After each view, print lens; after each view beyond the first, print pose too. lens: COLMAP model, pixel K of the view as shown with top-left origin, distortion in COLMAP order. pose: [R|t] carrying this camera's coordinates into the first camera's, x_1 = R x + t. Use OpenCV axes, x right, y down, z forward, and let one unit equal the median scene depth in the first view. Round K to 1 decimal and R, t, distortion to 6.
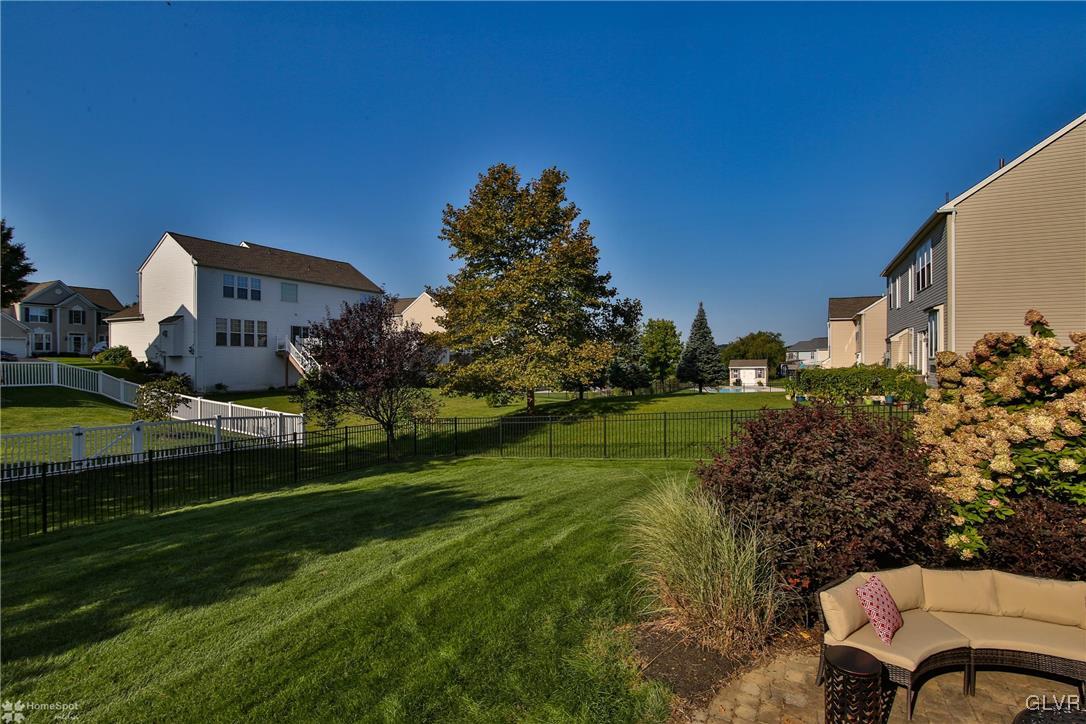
lens RADIAL K [[525.4, 0, 543.2], [0, 525.4, 362.2], [0, 0, 1]] dist [-0.018319, 0.000673]
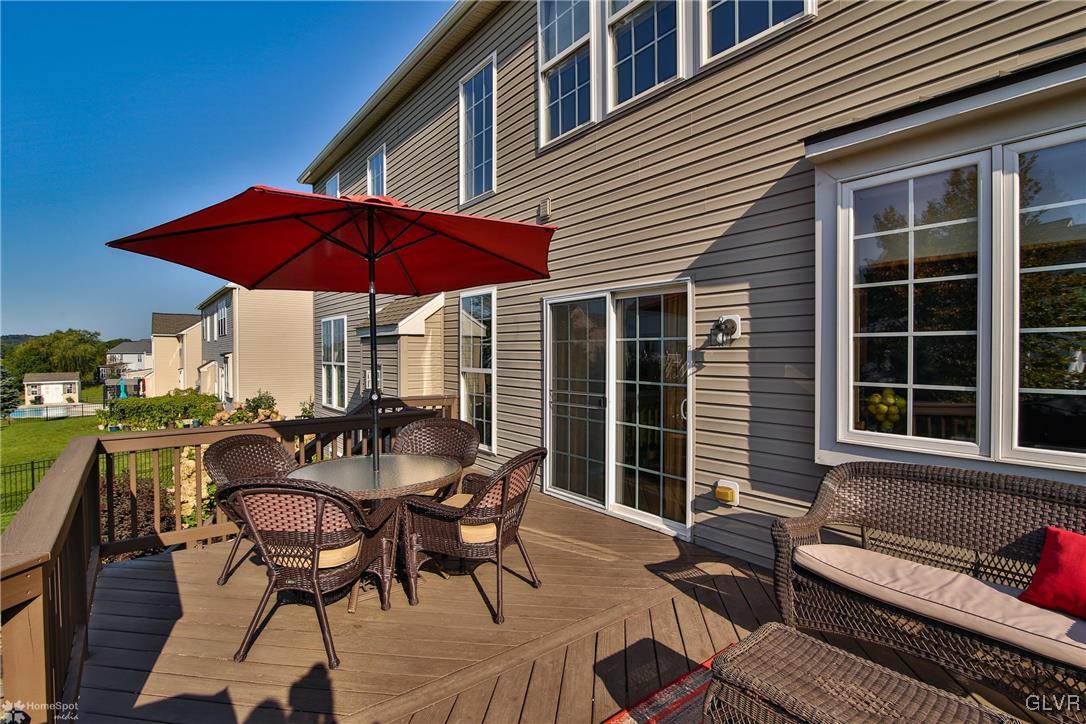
lens RADIAL K [[525.4, 0, 543.2], [0, 525.4, 362.2], [0, 0, 1]] dist [-0.018319, 0.000673]
pose [[0.425281, -0.013012, 0.904968, -0.047808], [0.005410, 0.999915, 0.011835, -0.039651], [-0.905045, -0.000137, 0.425315, -0.127243]]
